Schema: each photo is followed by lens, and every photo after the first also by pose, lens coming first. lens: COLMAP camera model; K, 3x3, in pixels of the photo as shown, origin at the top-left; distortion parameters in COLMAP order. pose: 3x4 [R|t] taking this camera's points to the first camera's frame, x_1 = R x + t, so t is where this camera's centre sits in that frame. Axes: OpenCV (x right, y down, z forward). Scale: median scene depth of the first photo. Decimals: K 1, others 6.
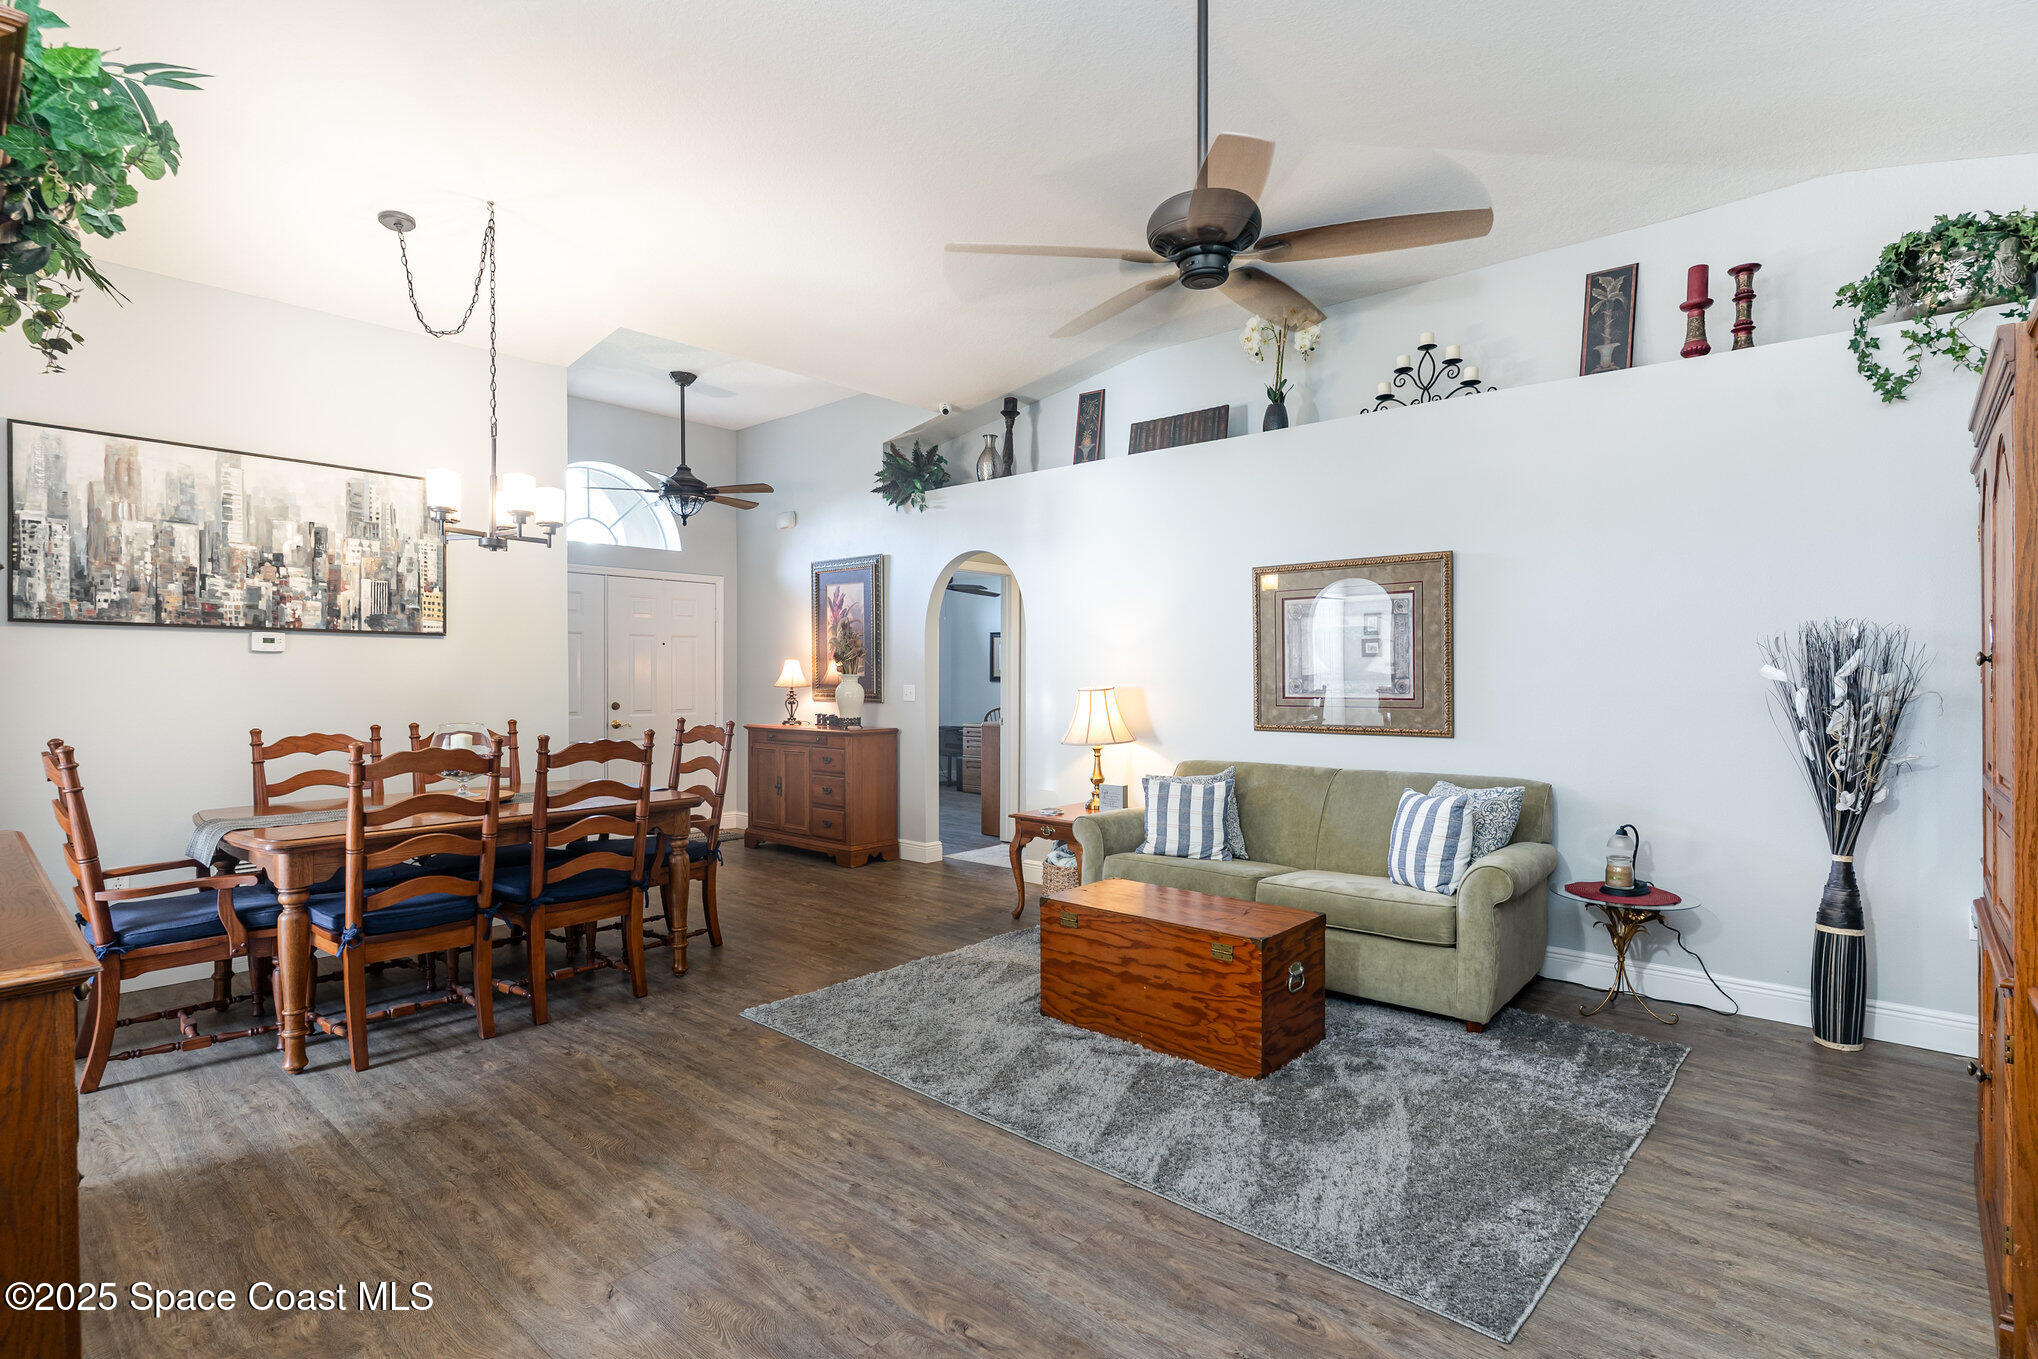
lens RADIAL K [[984.4, 0, 1034.5], [0, 984.4, 689.9], [0, 0, 1]] dist [0.002429, 0.000282]
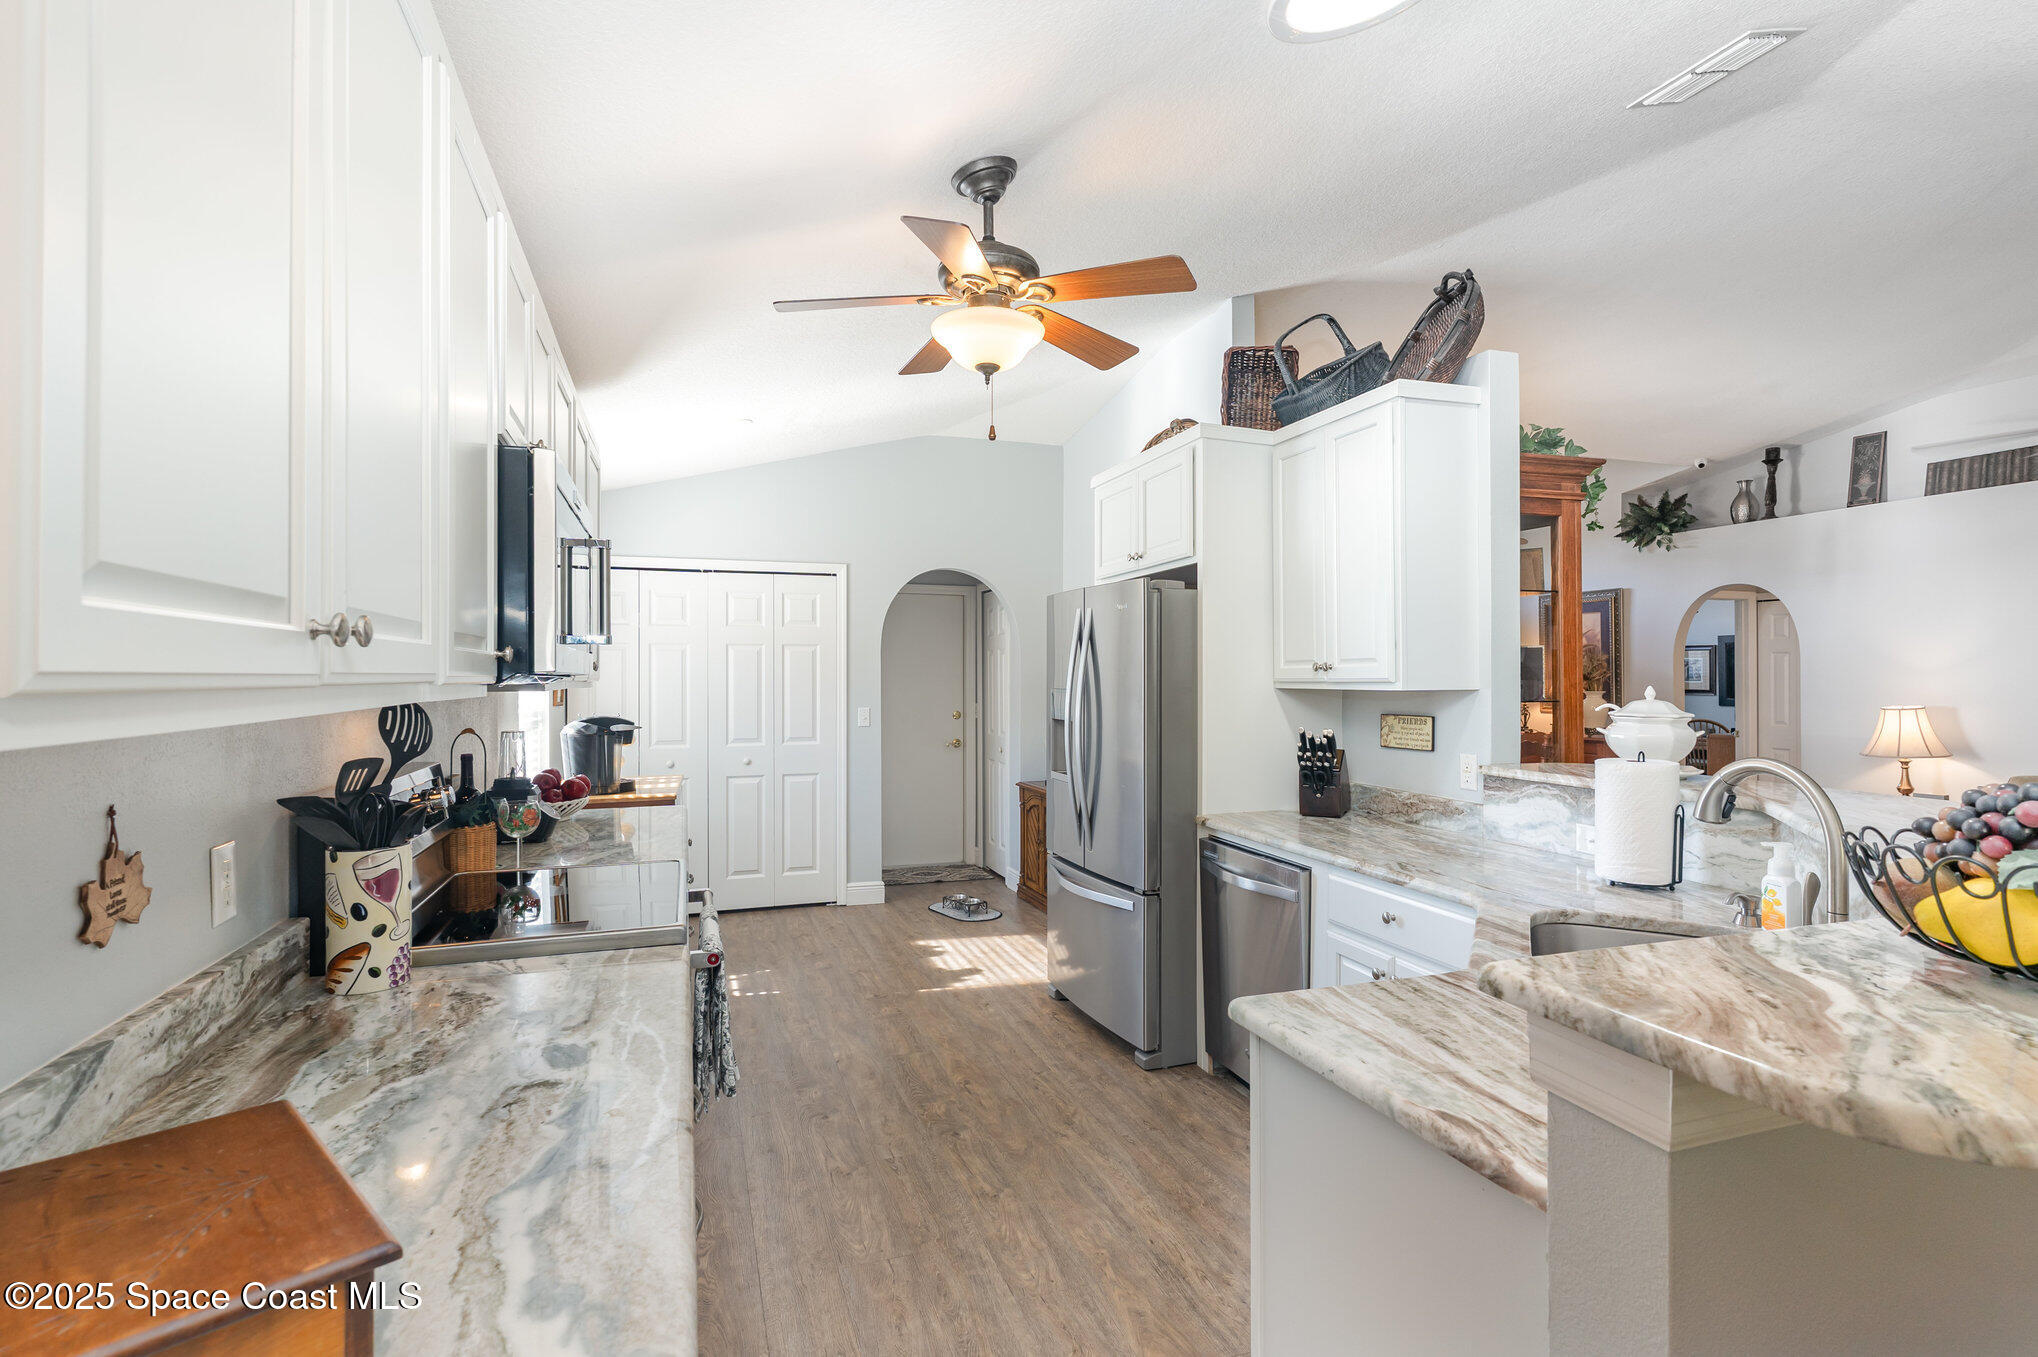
lens RADIAL K [[984.4, 0, 1016.6], [0, 984.4, 672.1], [0, 0, 1]] dist [0.002429, 0.000282]
pose [[0.866849, -0.005726, -0.498538, -0.301216], [-0.006392, 0.999724, -0.022596, -0.011949], [0.498530, 0.022773, 0.866573, -0.571062]]
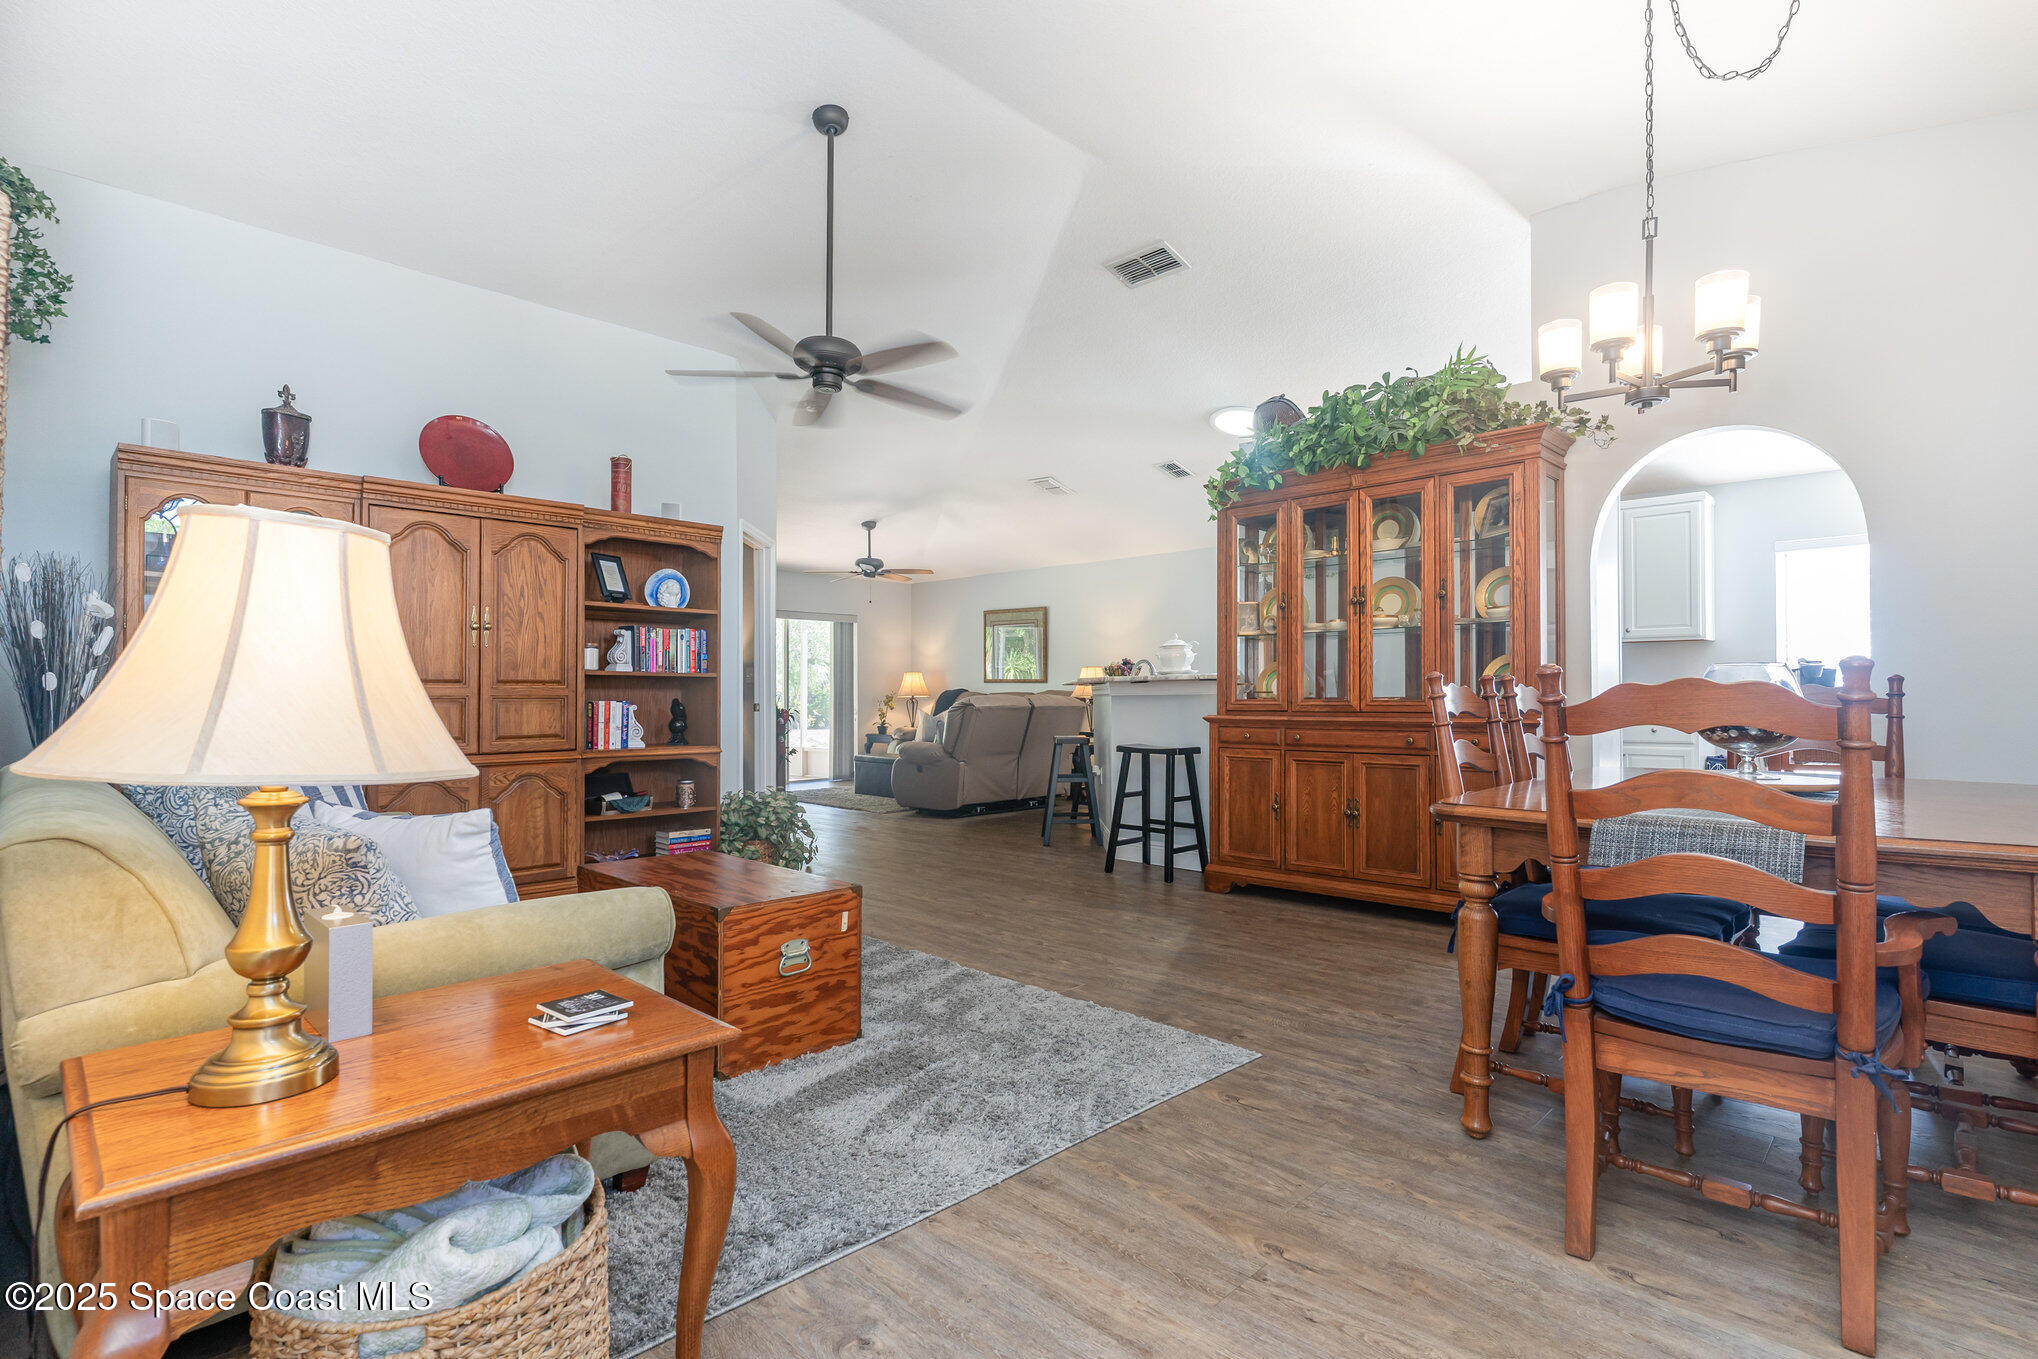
lens RADIAL K [[984.4, 0, 1053.4], [0, 984.4, 671.5], [0, 0, 1]] dist [0.002429, 0.000282]
pose [[-0.999734, 0.001142, 0.023037, -0.134521], [0.001034, 0.999989, -0.004675, 0.036182], [-0.023042, -0.004650, -0.999724, 1.461380]]
